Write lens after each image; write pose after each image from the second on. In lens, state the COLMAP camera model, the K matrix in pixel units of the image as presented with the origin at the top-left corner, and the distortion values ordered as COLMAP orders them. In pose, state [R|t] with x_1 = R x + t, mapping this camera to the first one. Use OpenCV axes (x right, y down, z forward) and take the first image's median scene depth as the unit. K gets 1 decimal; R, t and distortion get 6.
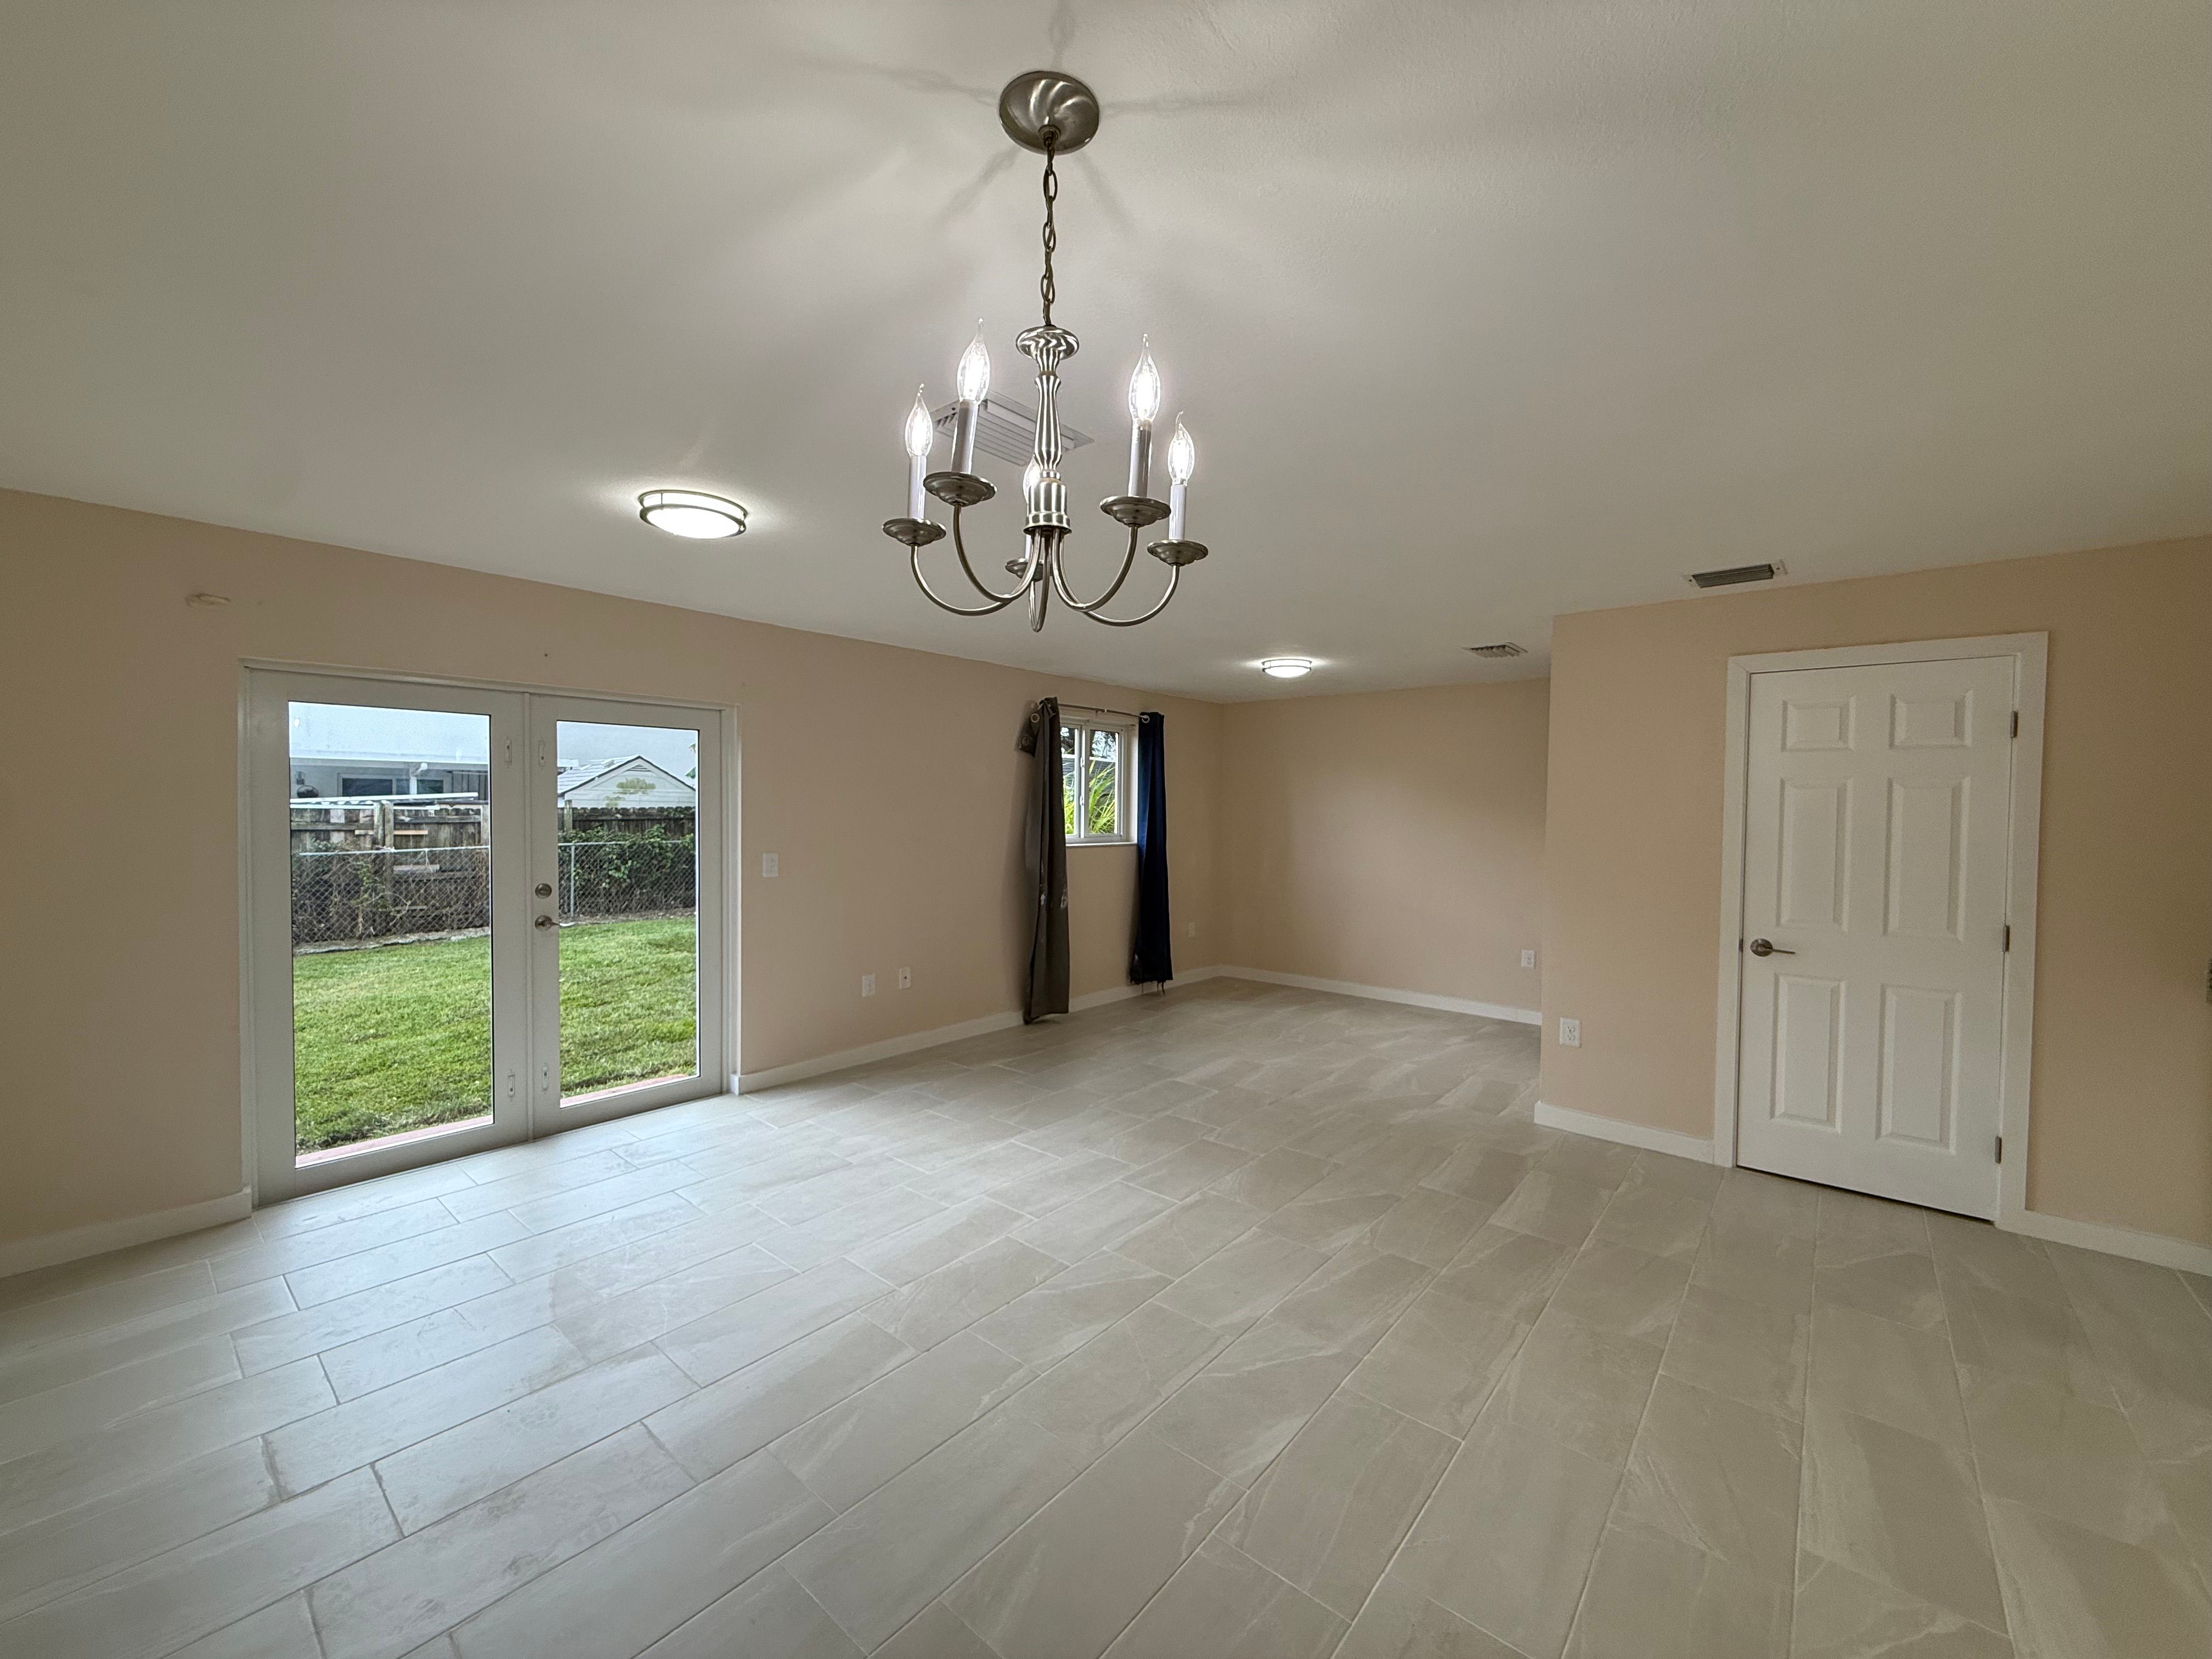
lens RADIAL K [[883.6, 0, 1105.7], [0, 883.6, 841.9], [0, 0, 1]] dist [-0.002140, 0.000925]
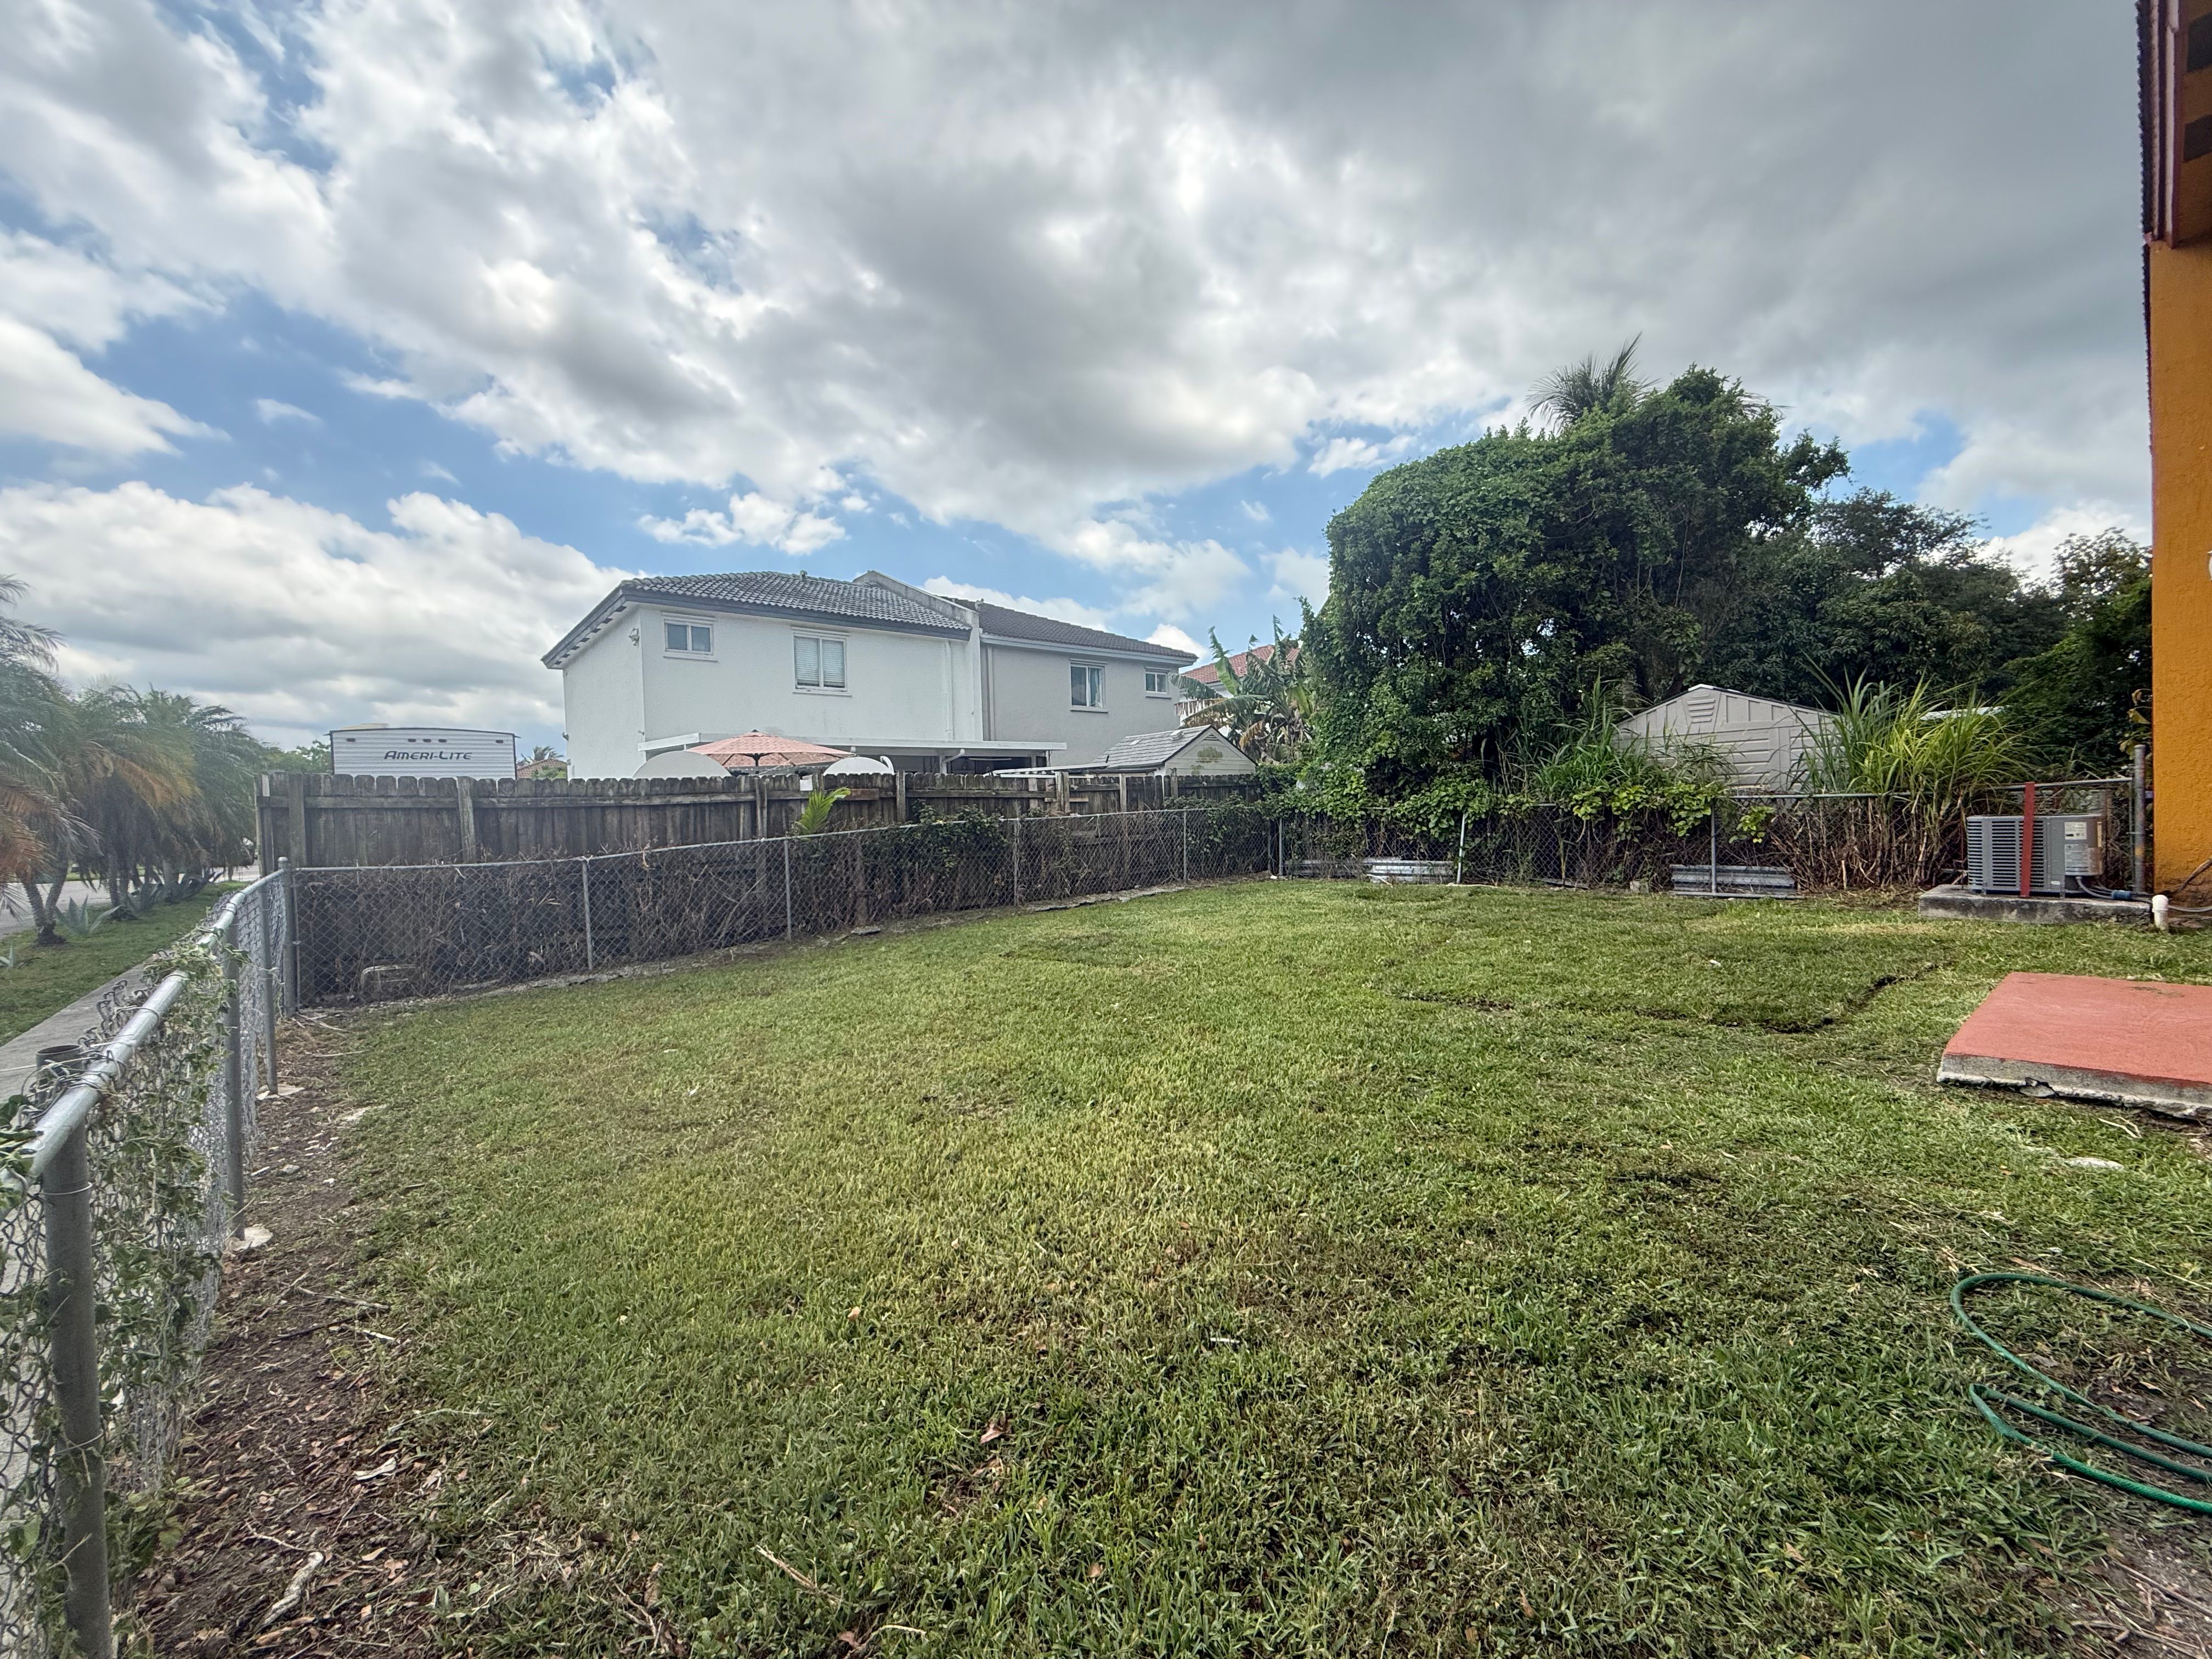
lens RADIAL K [[883.6, 0, 1115.7], [0, 883.6, 834.0], [0, 0, 1]] dist [-0.002140, 0.000925]
pose [[0.984513, -0.033926, -0.171995, -0.555444], [0.032872, 0.999419, -0.008972, 0.041187], [0.172200, 0.003179, 0.985057, -0.040715]]
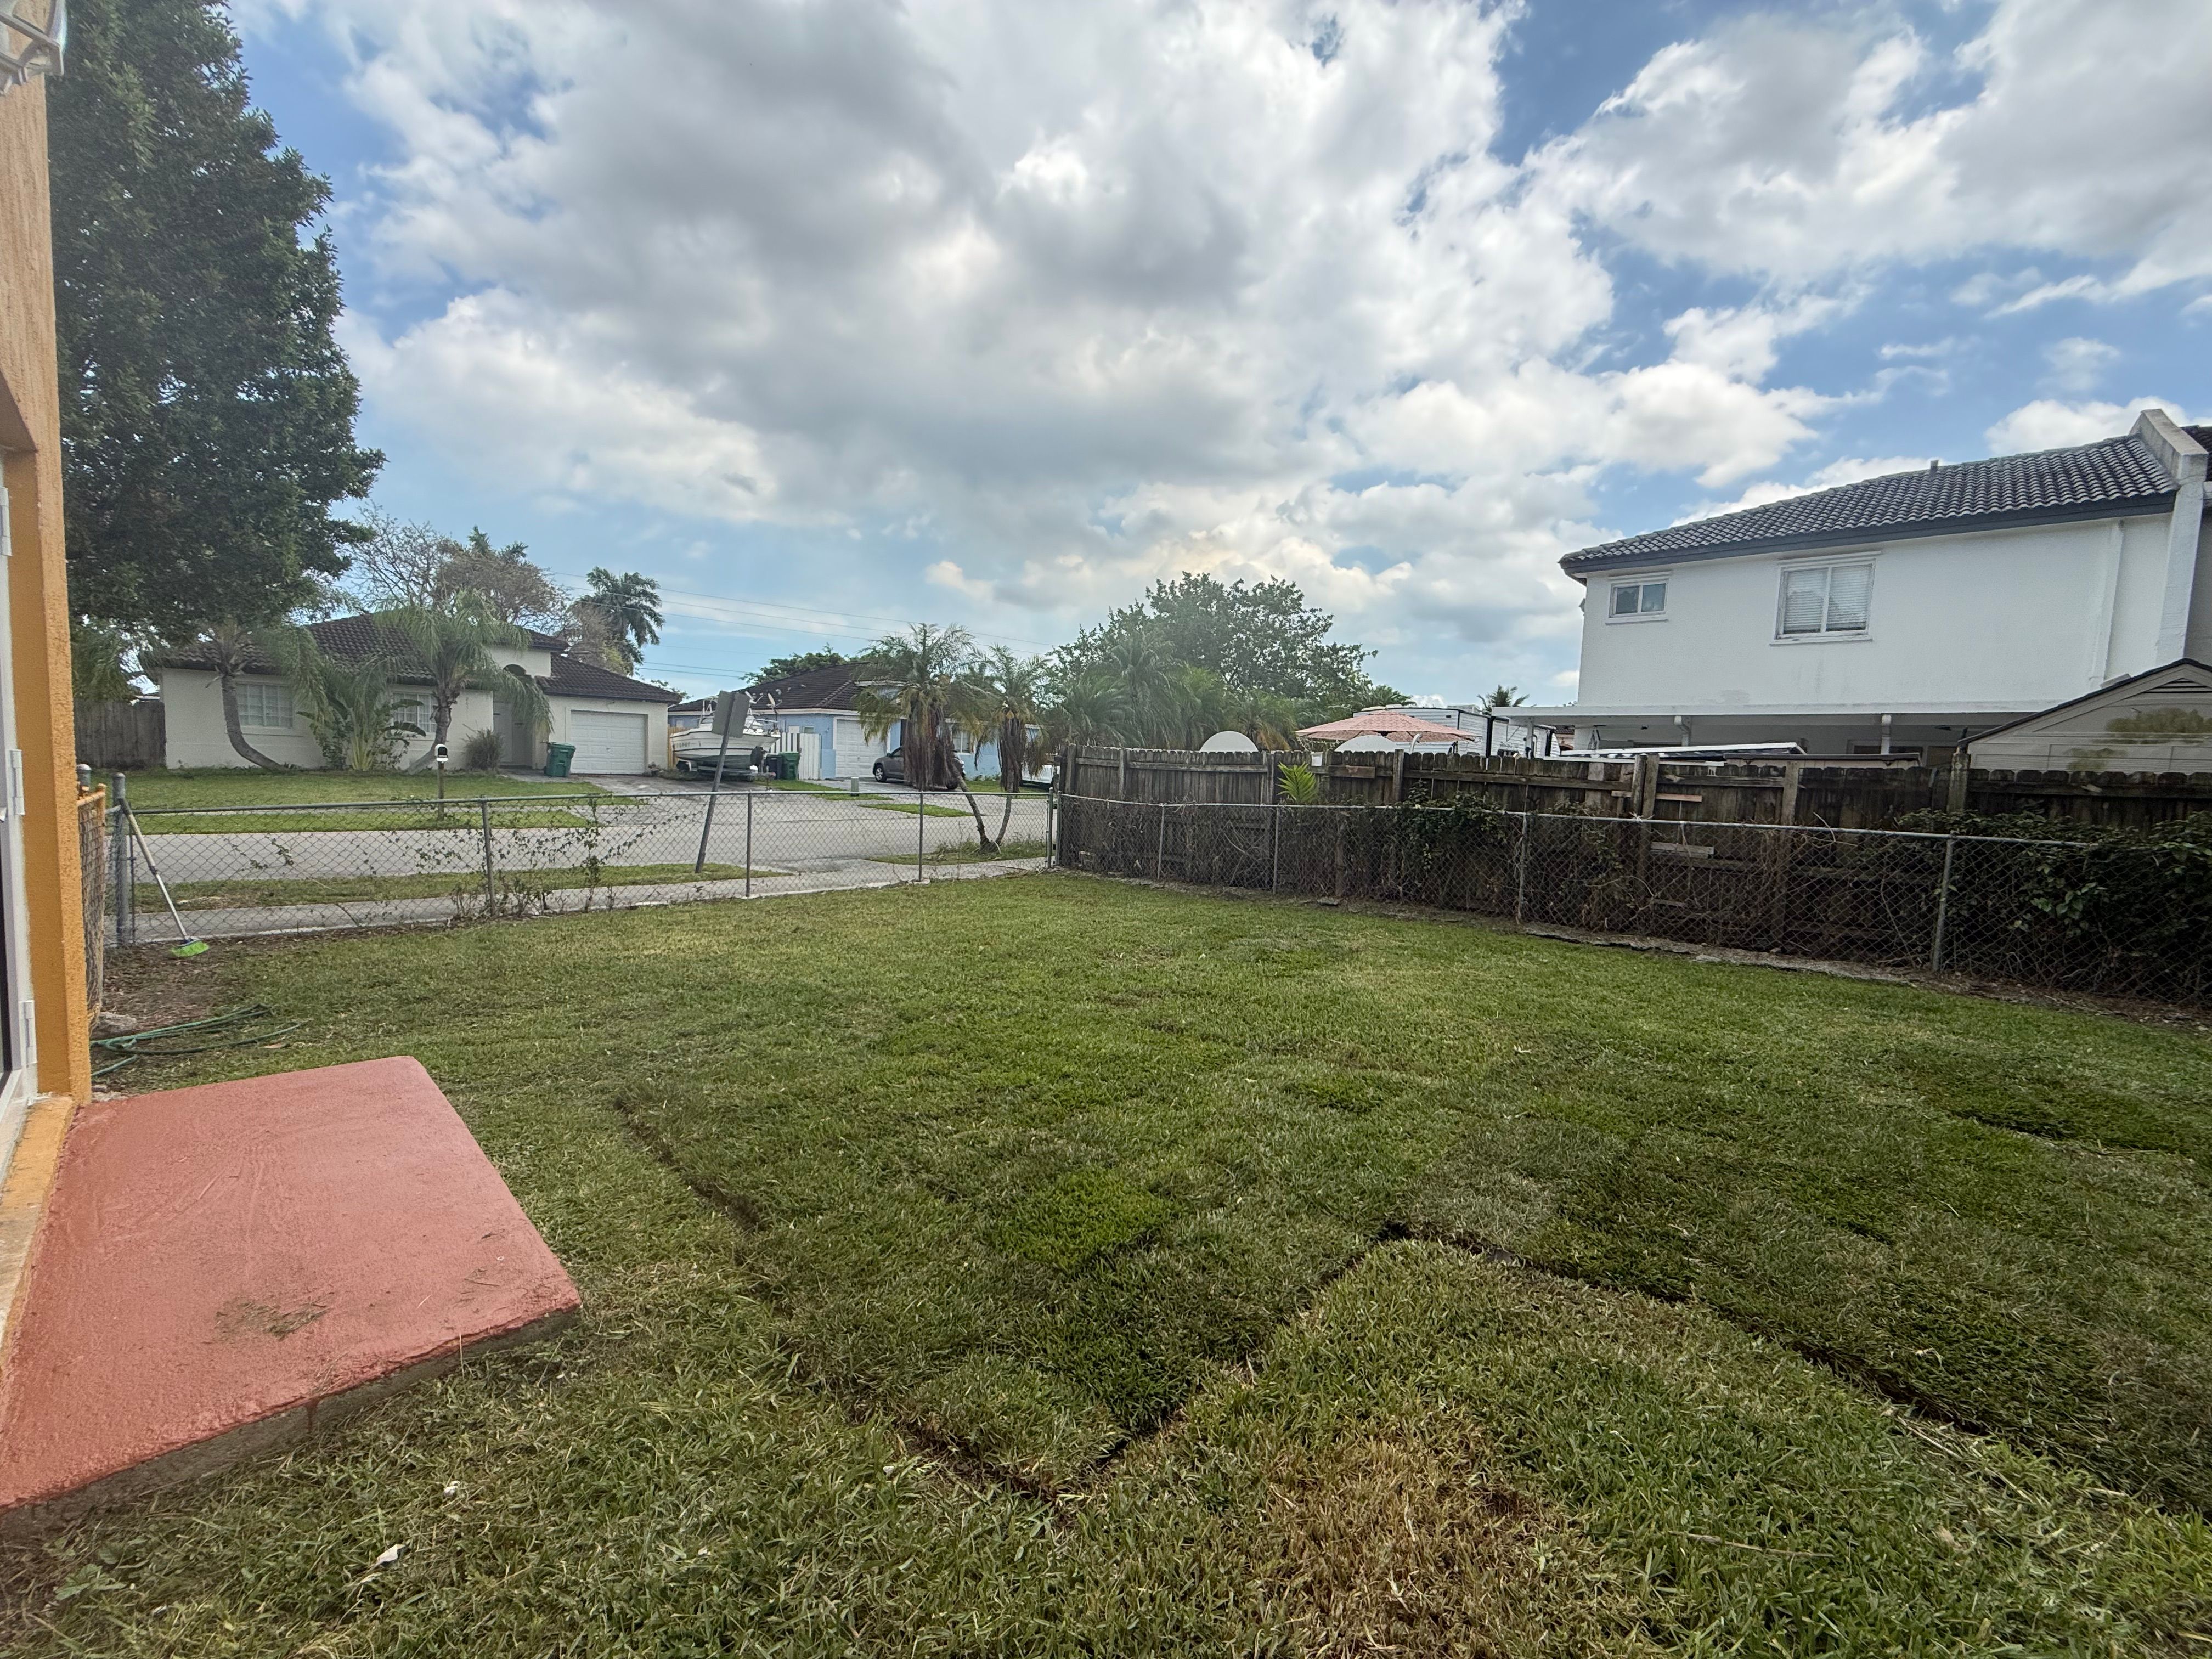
lens RADIAL K [[883.6, 0, 1107.9], [0, 883.6, 823.7], [0, 0, 1]] dist [-0.002140, 0.000925]
pose [[-0.065311, 0.061219, -0.995985, -0.046585], [-0.076356, 0.994883, 0.066159, -0.001763], [0.994939, 0.080371, -0.060303, 0.581024]]
